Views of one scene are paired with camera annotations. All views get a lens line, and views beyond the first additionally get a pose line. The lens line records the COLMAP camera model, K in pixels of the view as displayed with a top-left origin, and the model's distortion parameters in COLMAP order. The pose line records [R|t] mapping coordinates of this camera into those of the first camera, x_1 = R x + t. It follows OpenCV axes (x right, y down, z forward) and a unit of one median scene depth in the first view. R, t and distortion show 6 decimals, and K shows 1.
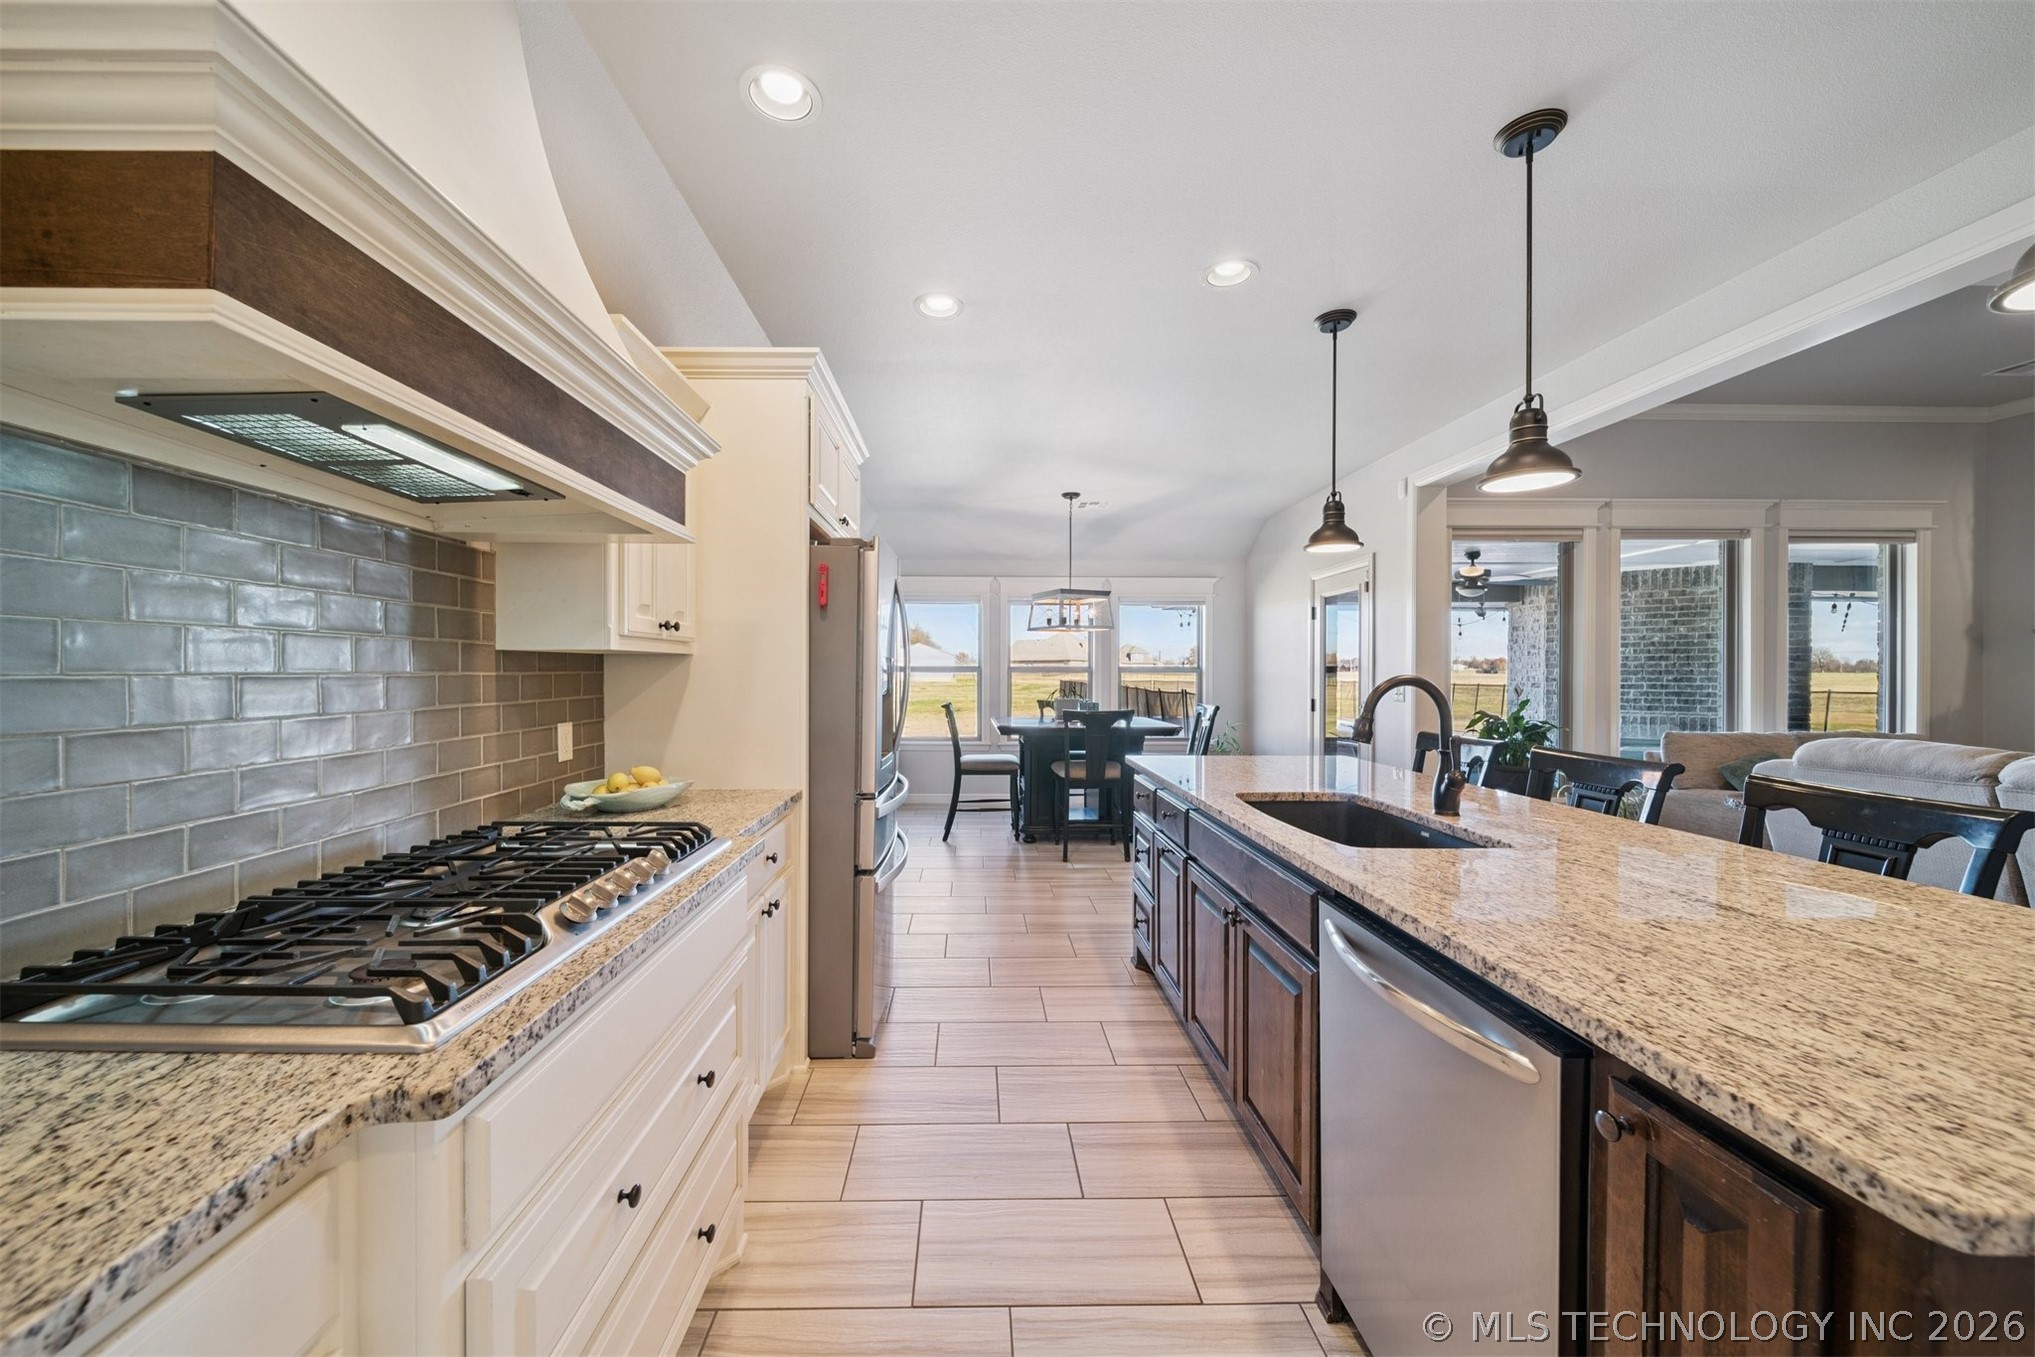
lens RADIAL K [[716.4, 0, 980.8], [0, 716.4, 678.4], [0, 0, 1]] dist [-0.002449, -0.000751]
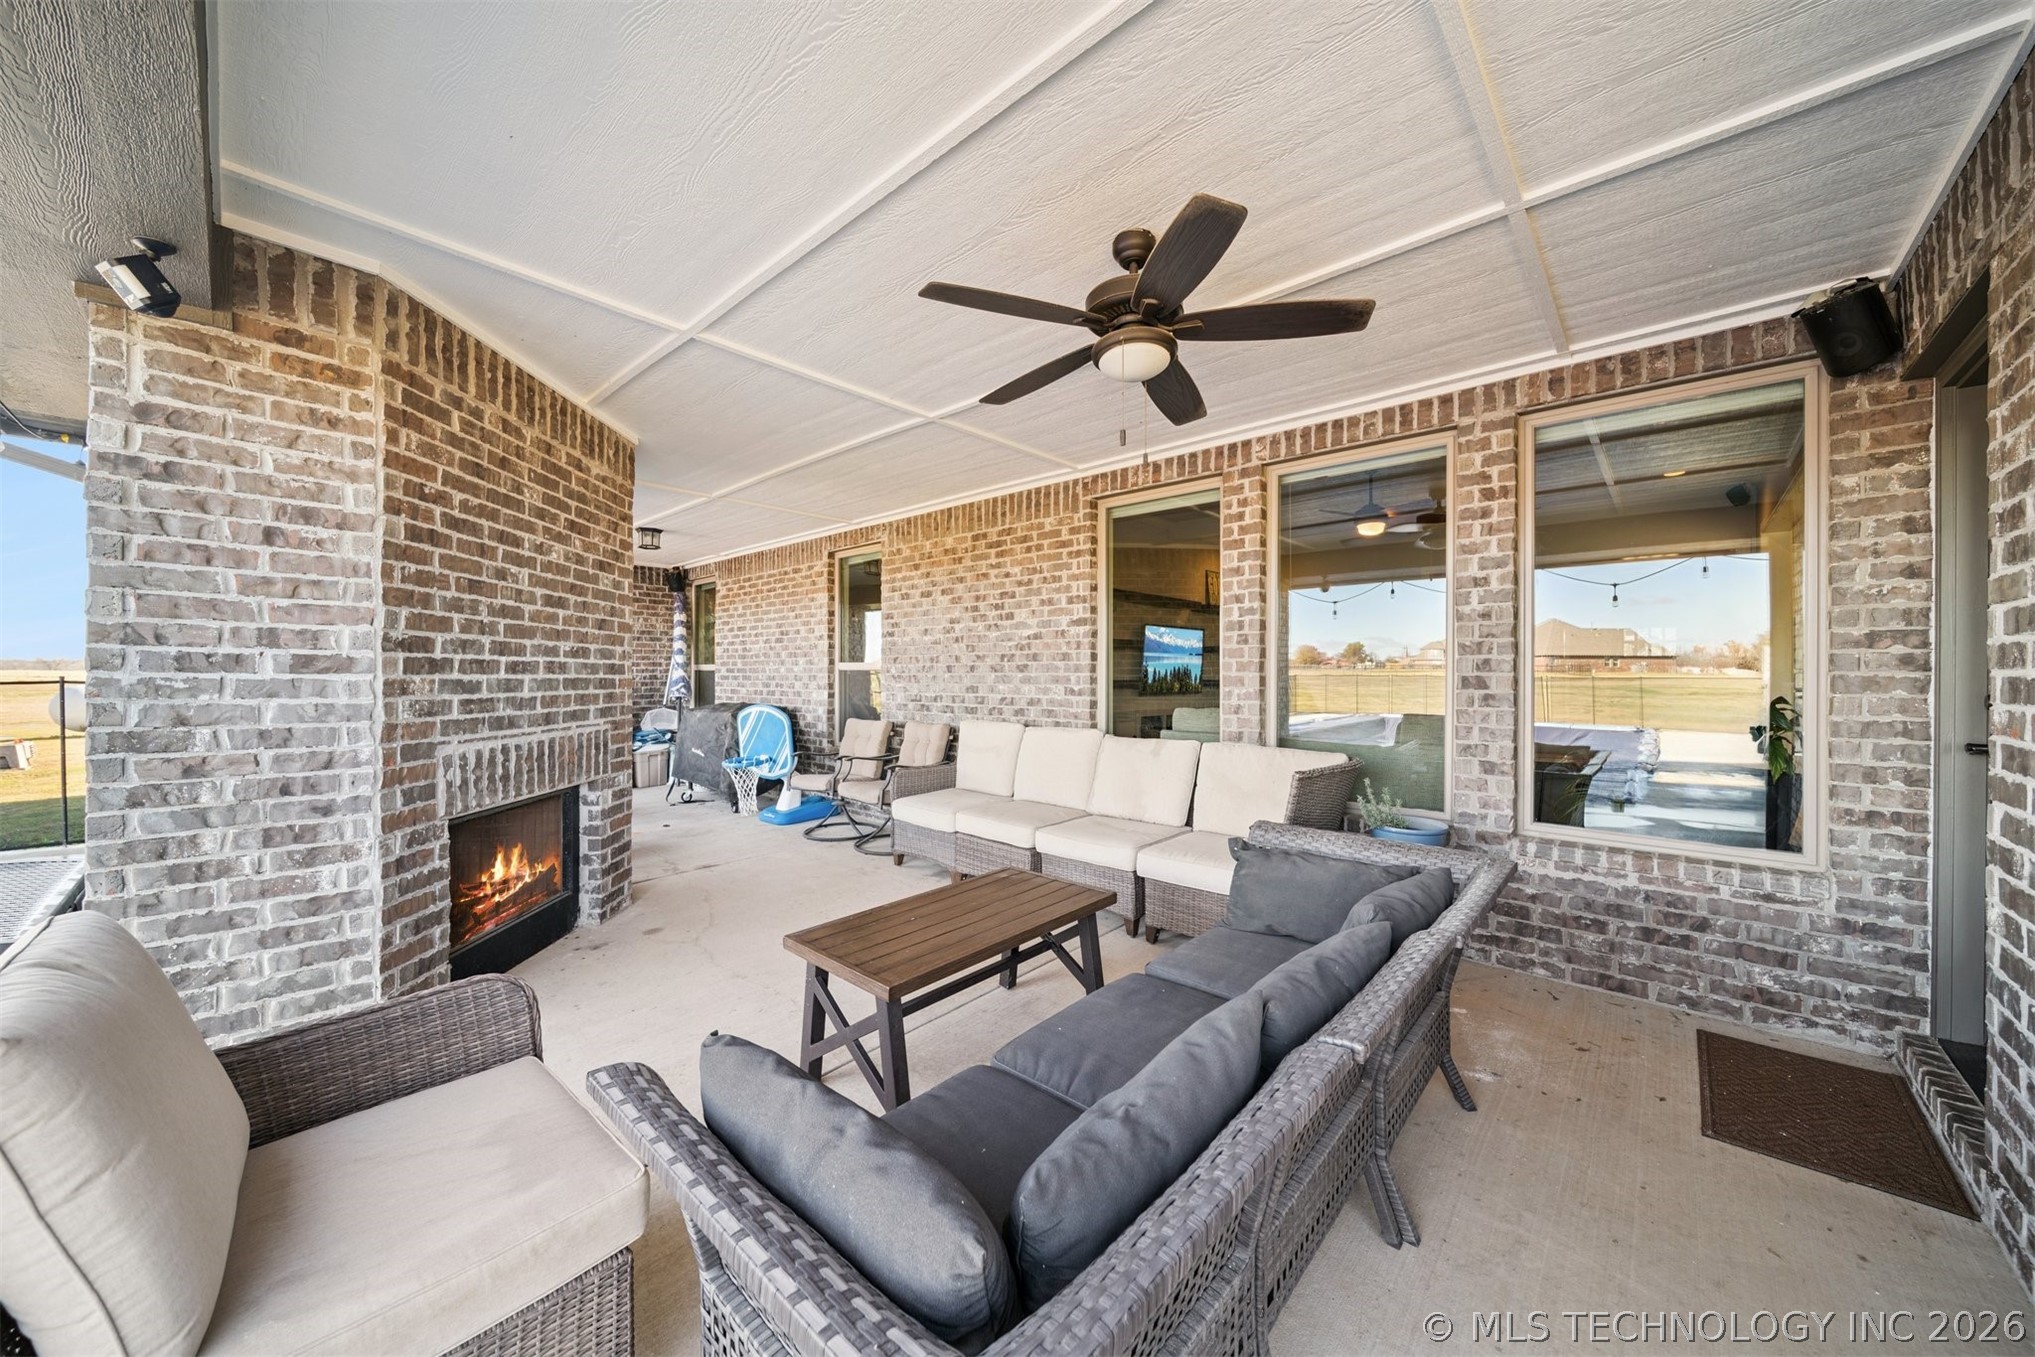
lens RADIAL K [[716.4, 0, 1027.0], [0, 716.4, 671.5], [0, 0, 1]] dist [-0.002449, -0.000751]
pose [[-0.740609, 0.000238, 0.671936, 0.460410], [0.002238, 0.999995, 0.002113, 0.014037], [-0.671932, 0.003069, -0.740606, 1.154443]]
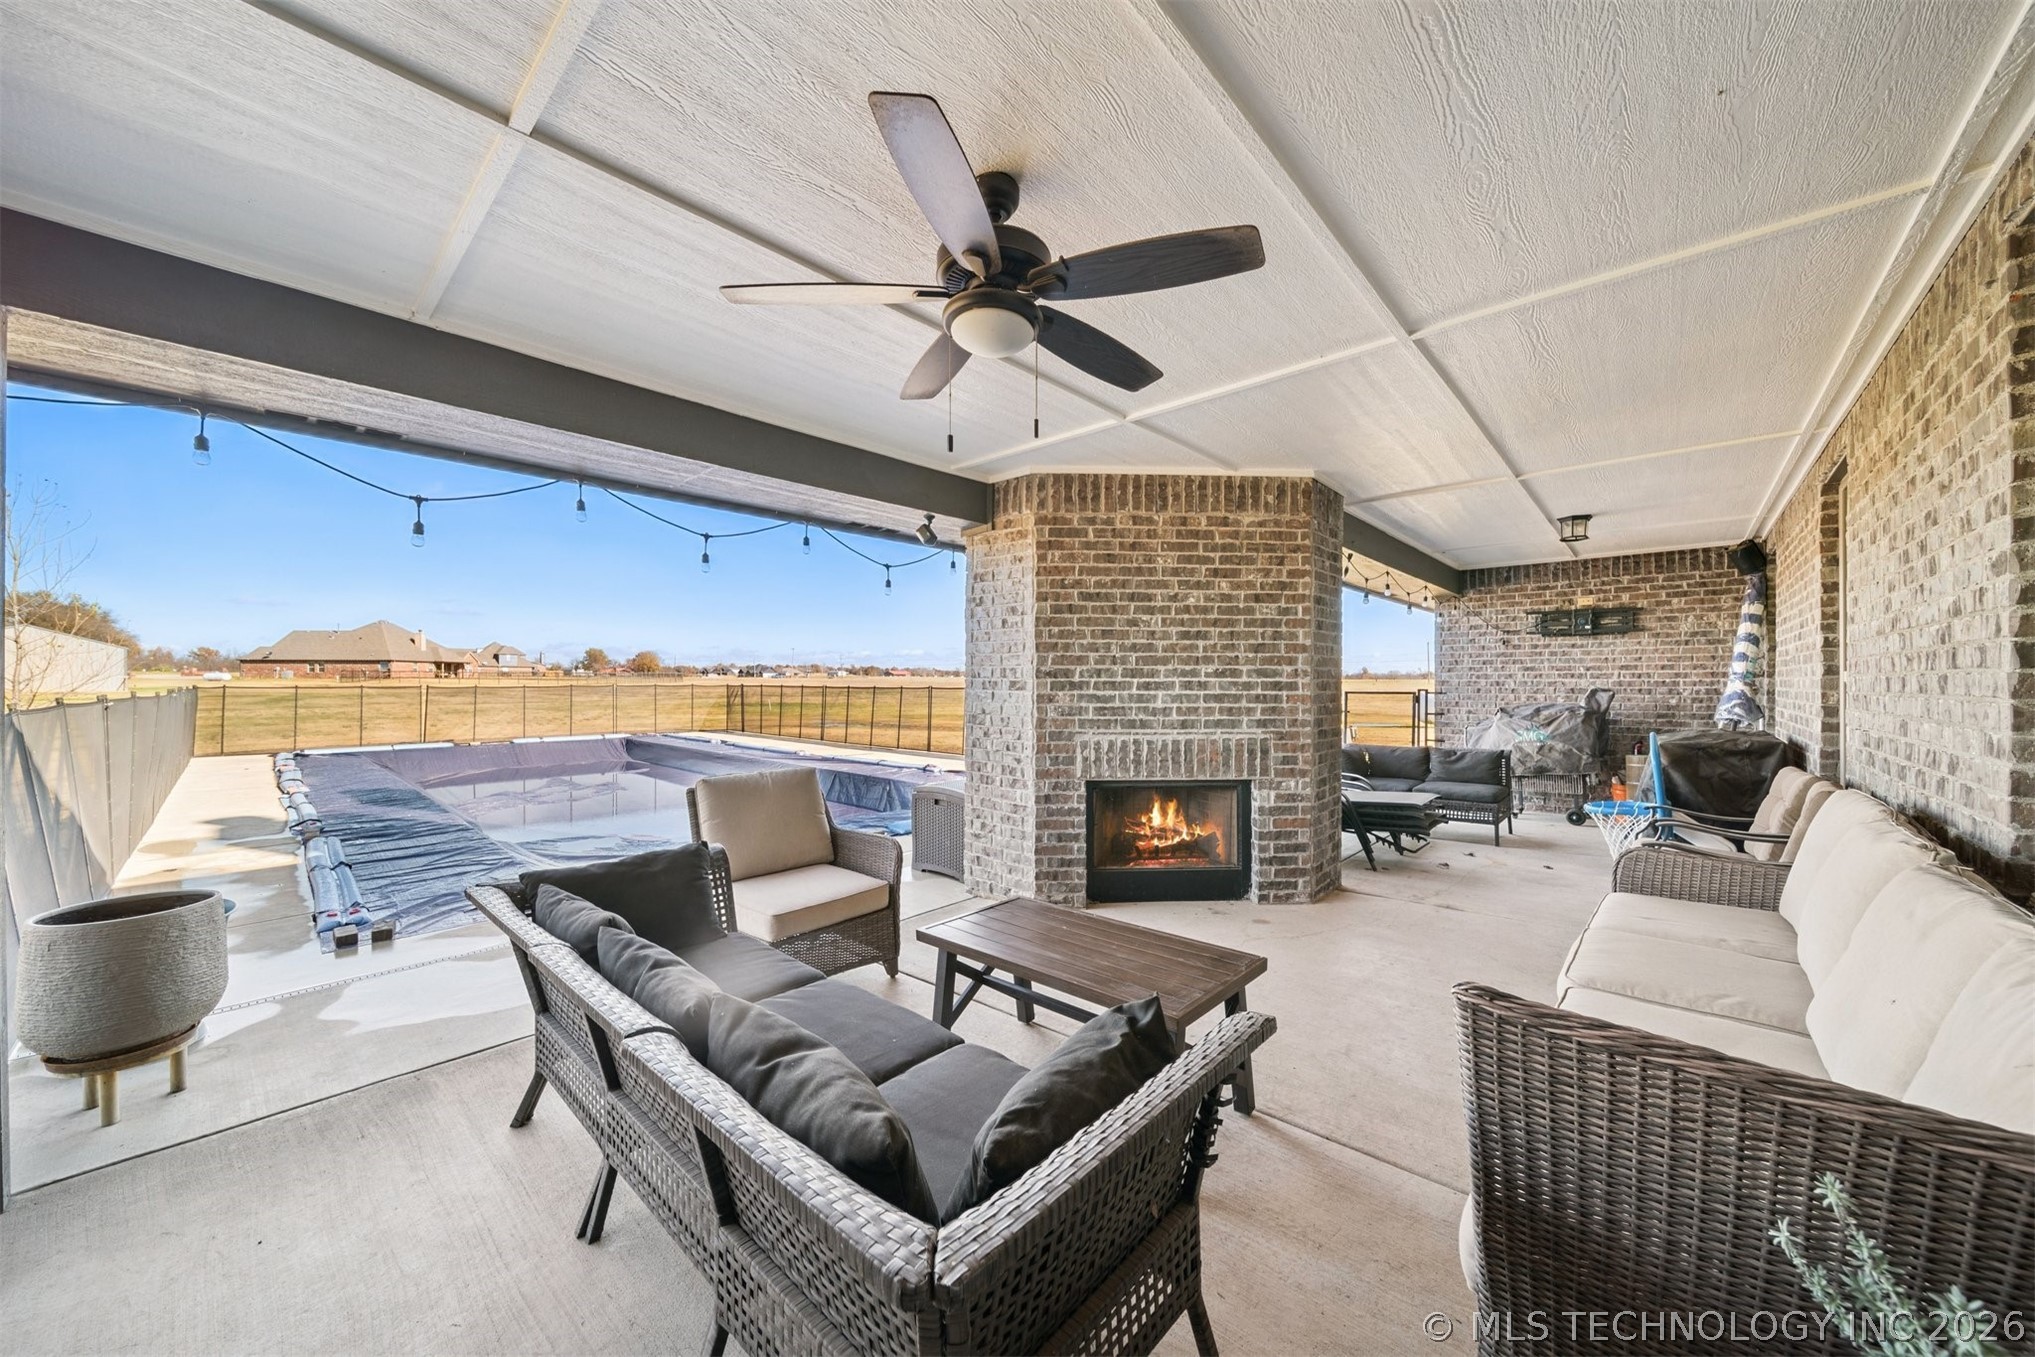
lens RADIAL K [[716.4, 0, 1010.5], [0, 716.4, 677.7], [0, 0, 1]] dist [-0.002449, -0.000751]
pose [[0.683230, 0.001038, 0.730203, 0.449104], [0.006049, 0.999957, -0.007081, 0.008737], [-0.730179, 0.009255, 0.683194, 0.737842]]
